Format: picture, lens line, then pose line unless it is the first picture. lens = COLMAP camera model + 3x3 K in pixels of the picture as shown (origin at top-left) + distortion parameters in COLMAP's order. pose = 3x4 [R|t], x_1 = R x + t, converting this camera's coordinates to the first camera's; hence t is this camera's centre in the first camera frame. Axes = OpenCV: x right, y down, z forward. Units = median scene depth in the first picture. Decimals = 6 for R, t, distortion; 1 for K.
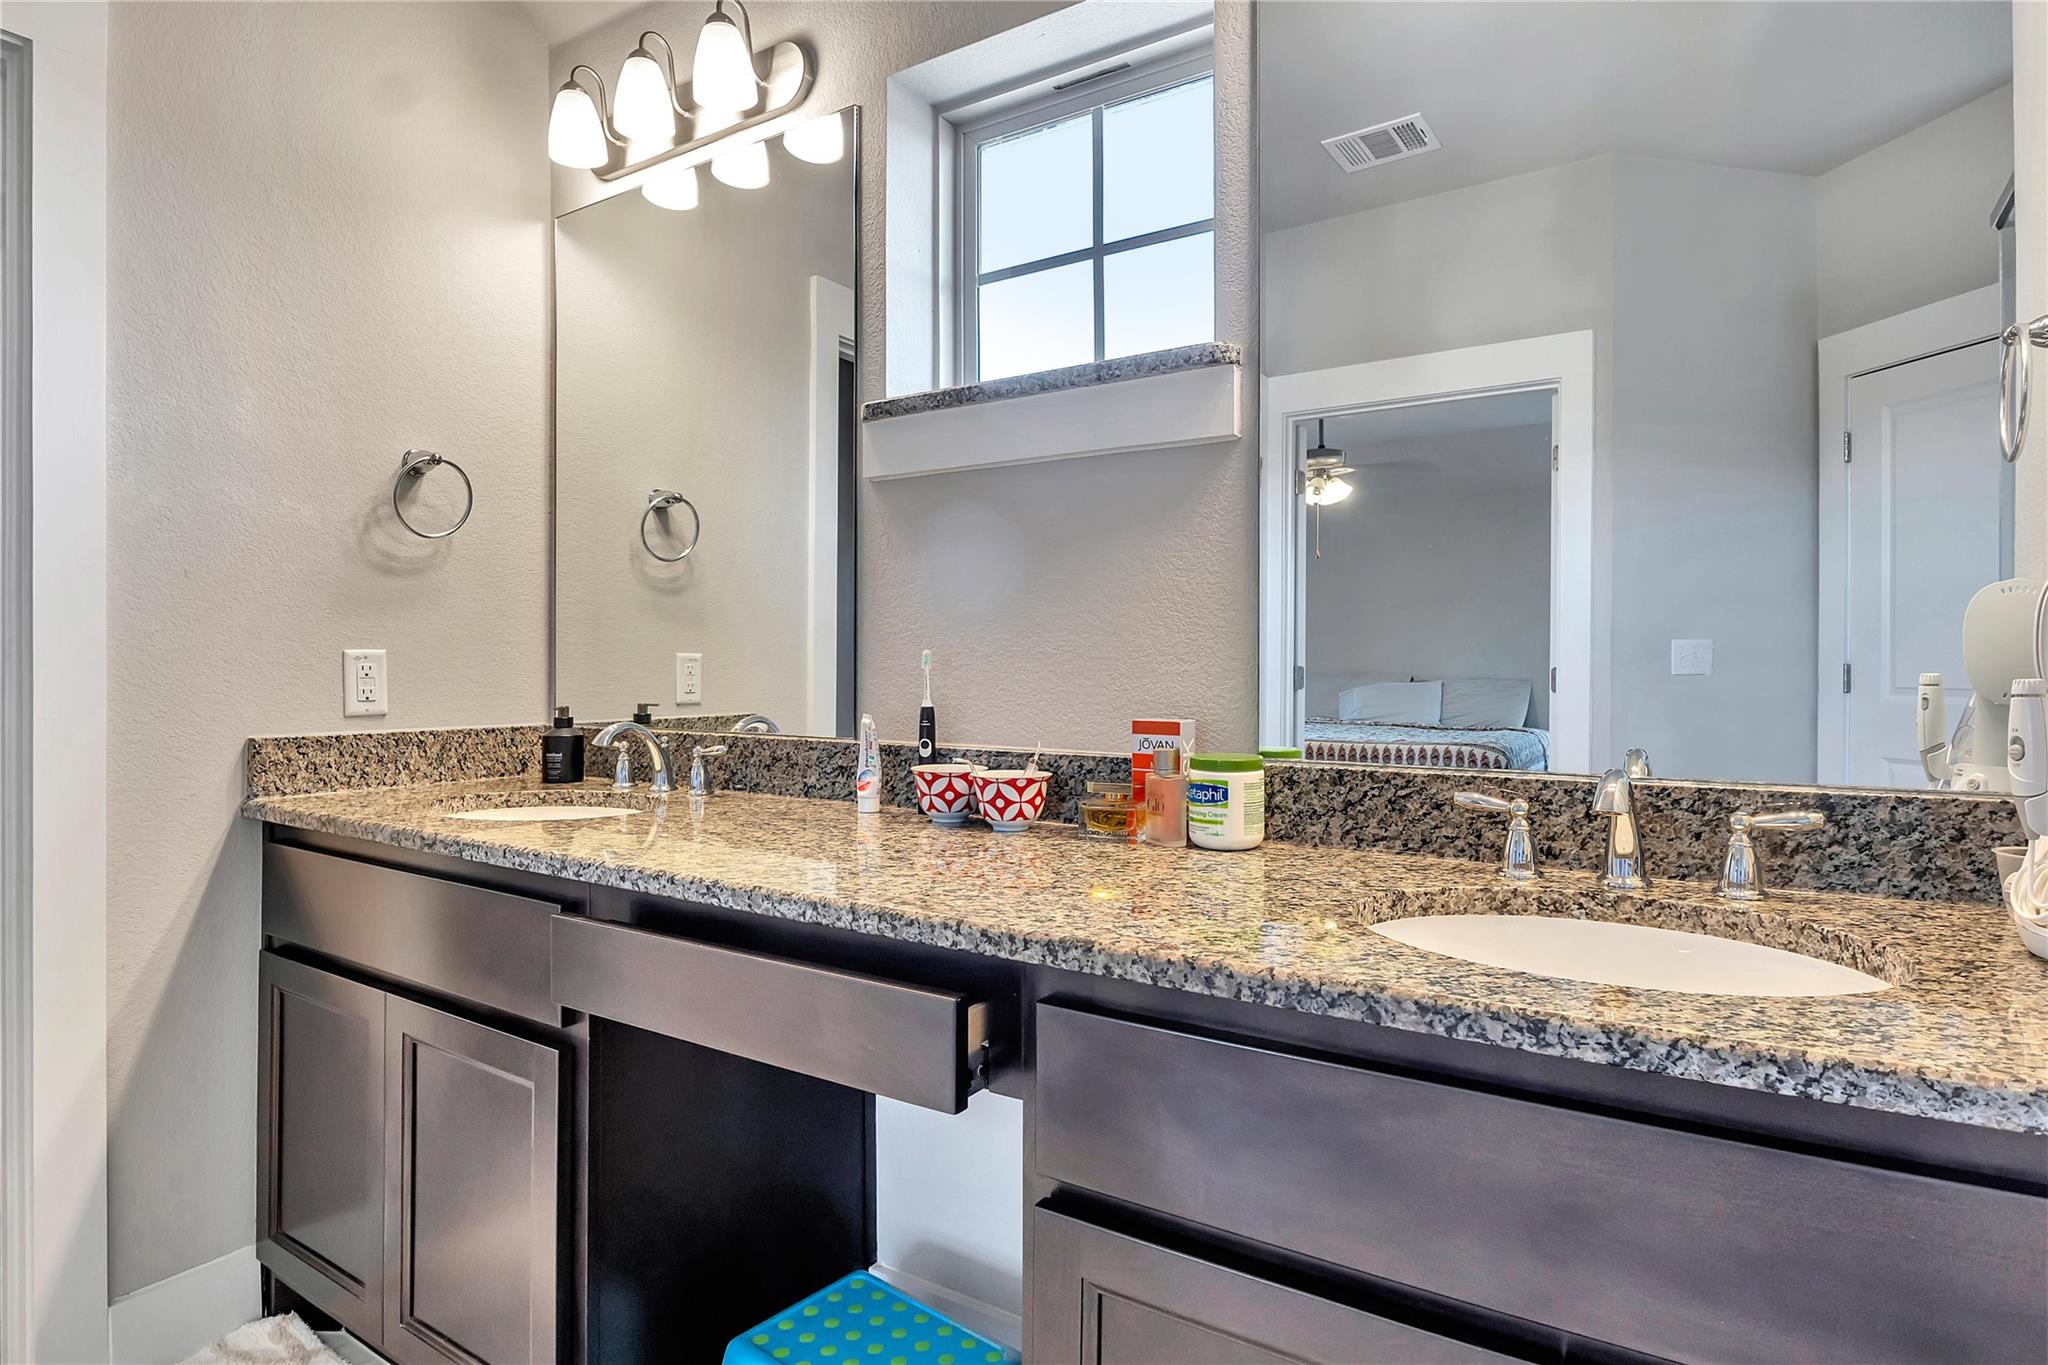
lens RADIAL K [[1082.0, 0, 1023.6], [0, 1082.0, 655.2], [0, 0, 1]] dist [-0.029646, -0.000029]
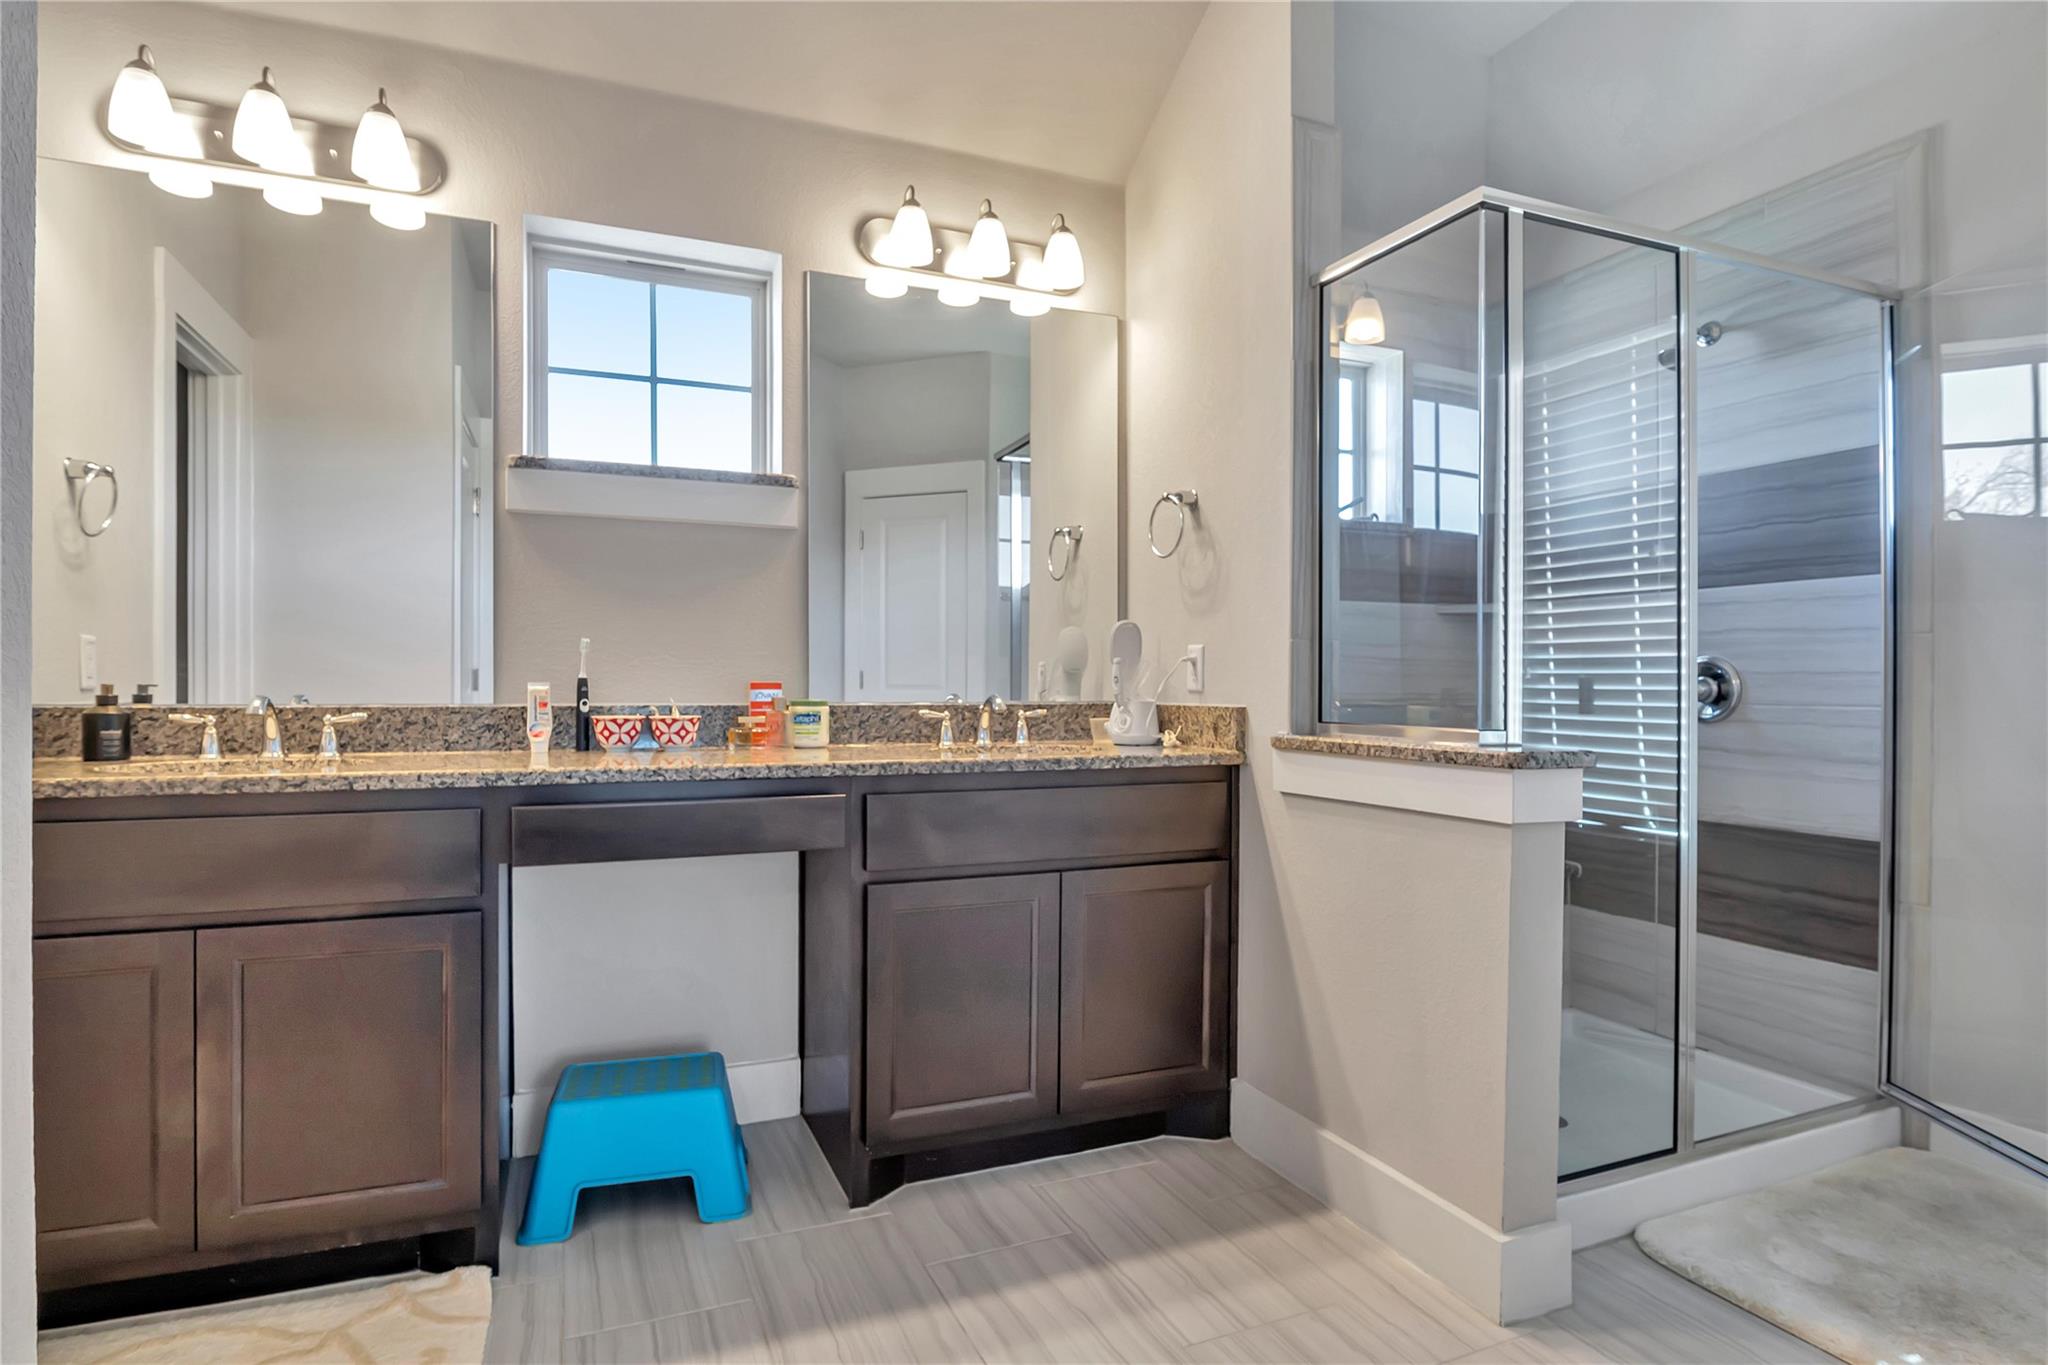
lens RADIAL K [[1082.0, 0, 1019.8], [0, 1082.0, 686.2], [0, 0, 1]] dist [-0.029646, -0.000029]
pose [[0.556245, 0.002009, 0.831016, -1.101325], [-0.008214, 0.999962, 0.003081, 0.057204], [-0.830978, -0.008540, 0.556240, -0.333551]]
